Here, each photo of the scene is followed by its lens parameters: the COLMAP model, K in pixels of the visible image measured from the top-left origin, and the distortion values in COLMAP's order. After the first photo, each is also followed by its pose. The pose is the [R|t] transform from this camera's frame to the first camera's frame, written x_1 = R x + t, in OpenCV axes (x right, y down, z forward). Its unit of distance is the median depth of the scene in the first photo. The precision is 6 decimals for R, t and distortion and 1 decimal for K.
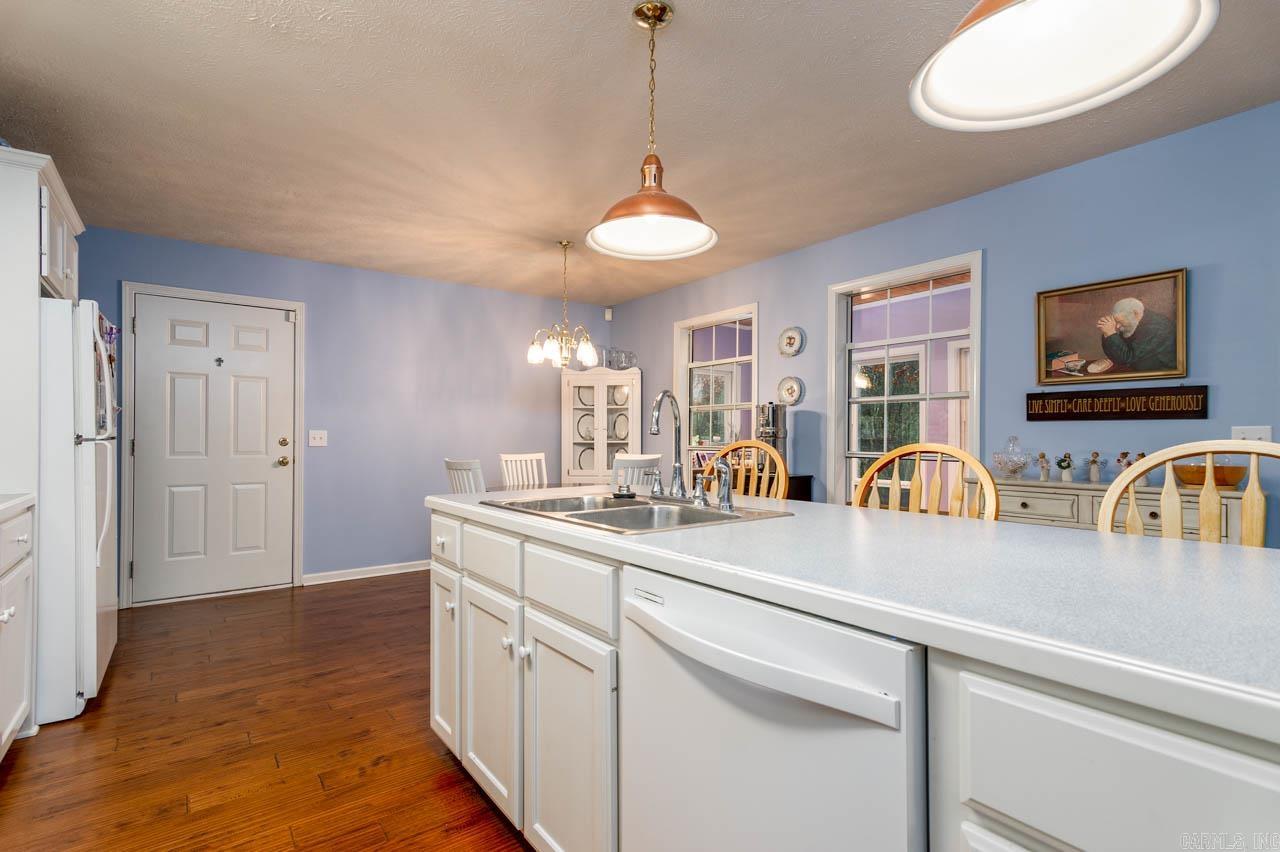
lens RADIAL K [[617.2, 0, 624.5], [0, 617.2, 432.7], [0, 0, 1]] dist [0.029058, -0.004926]
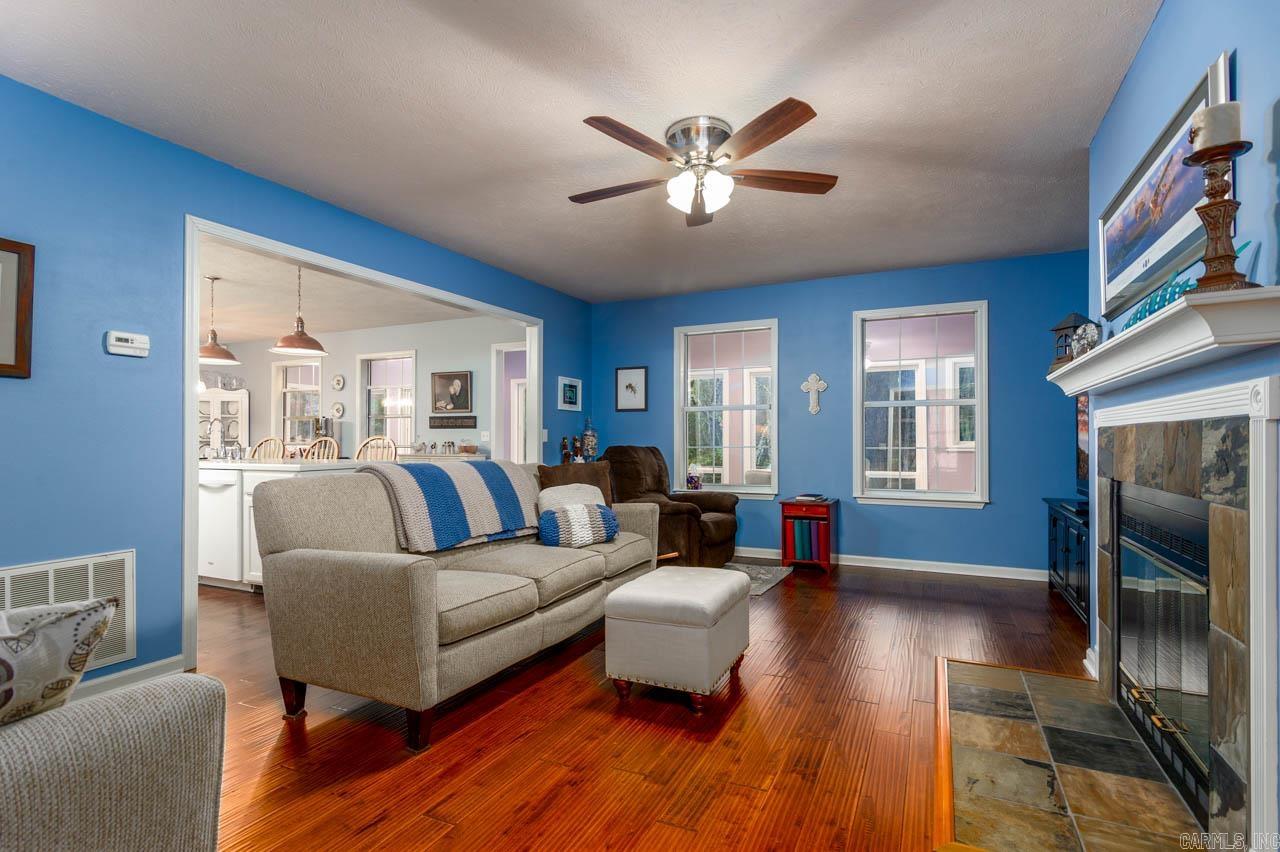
lens RADIAL K [[631.9, 0, 634.1], [0, 631.9, 433.0], [0, 0, 1]] dist [0.014647, 0.002743]
pose [[0.878686, 0.002144, 0.477396, 0.179507], [-0.001188, 0.999997, -0.002305, 0.001355], [-0.477399, 0.001459, 0.878685, -1.254534]]
